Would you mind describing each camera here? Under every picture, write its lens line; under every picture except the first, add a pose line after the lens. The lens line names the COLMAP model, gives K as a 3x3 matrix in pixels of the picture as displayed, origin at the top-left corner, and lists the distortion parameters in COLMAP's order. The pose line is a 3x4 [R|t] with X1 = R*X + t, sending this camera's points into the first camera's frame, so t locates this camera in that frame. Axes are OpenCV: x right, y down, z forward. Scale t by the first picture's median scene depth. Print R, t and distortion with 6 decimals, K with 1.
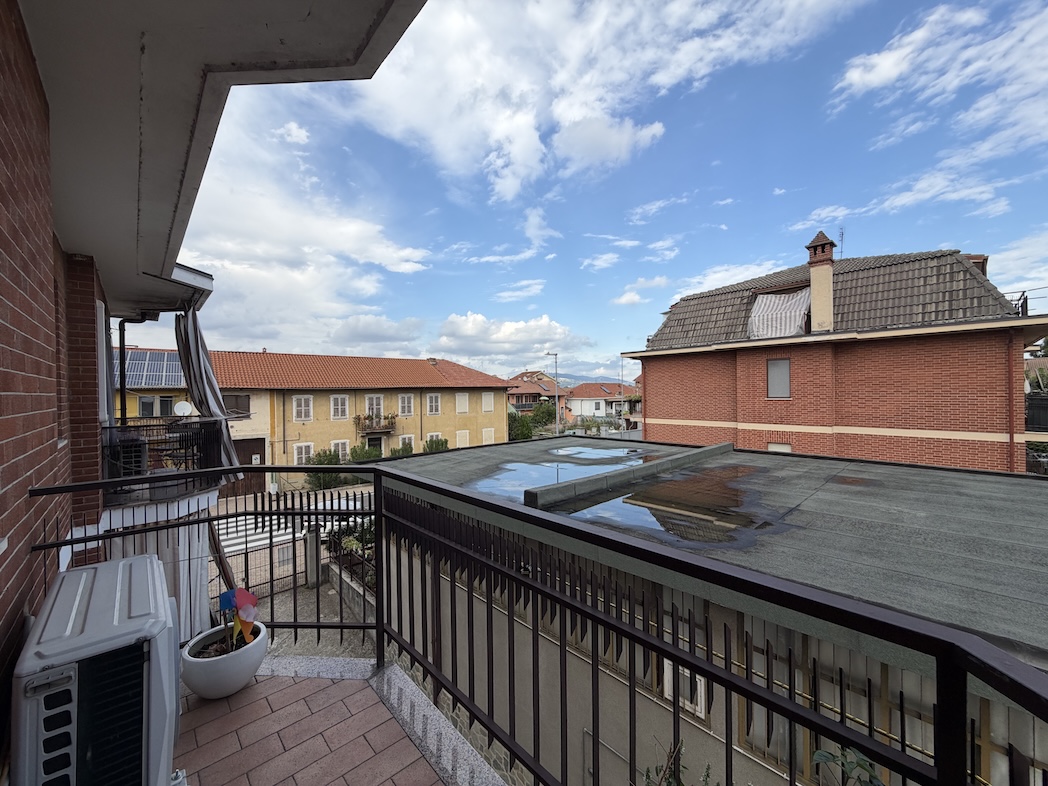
lens RADIAL K [[419.2, 0, 520.7], [0, 419.2, 391.5], [0, 0, 1]] dist [0.000575, 0.000064]
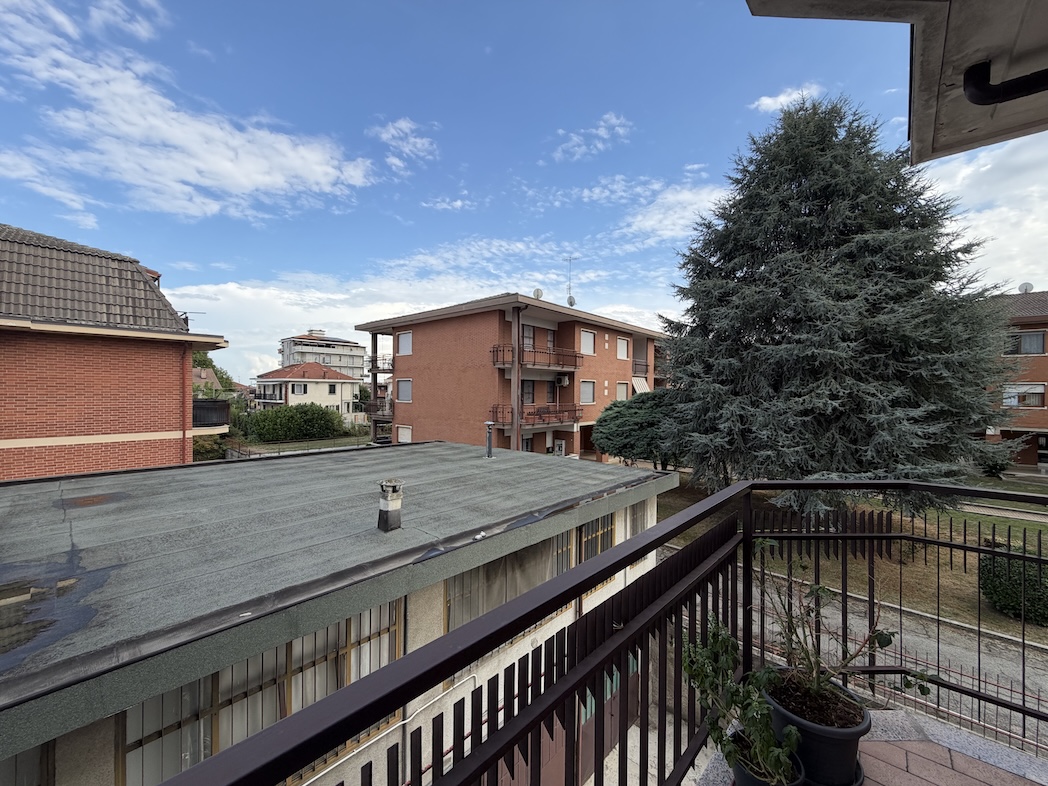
lens RADIAL K [[417.8, 0, 526.2], [0, 417.8, 387.4], [0, 0, 1]] dist [-0.009572, 0.000042]
pose [[-0.104914, 0.022098, 0.994236, -0.091554], [-0.003395, 0.999739, -0.022579, 0.001361], [-0.994476, -0.005744, -0.104811, 0.152774]]
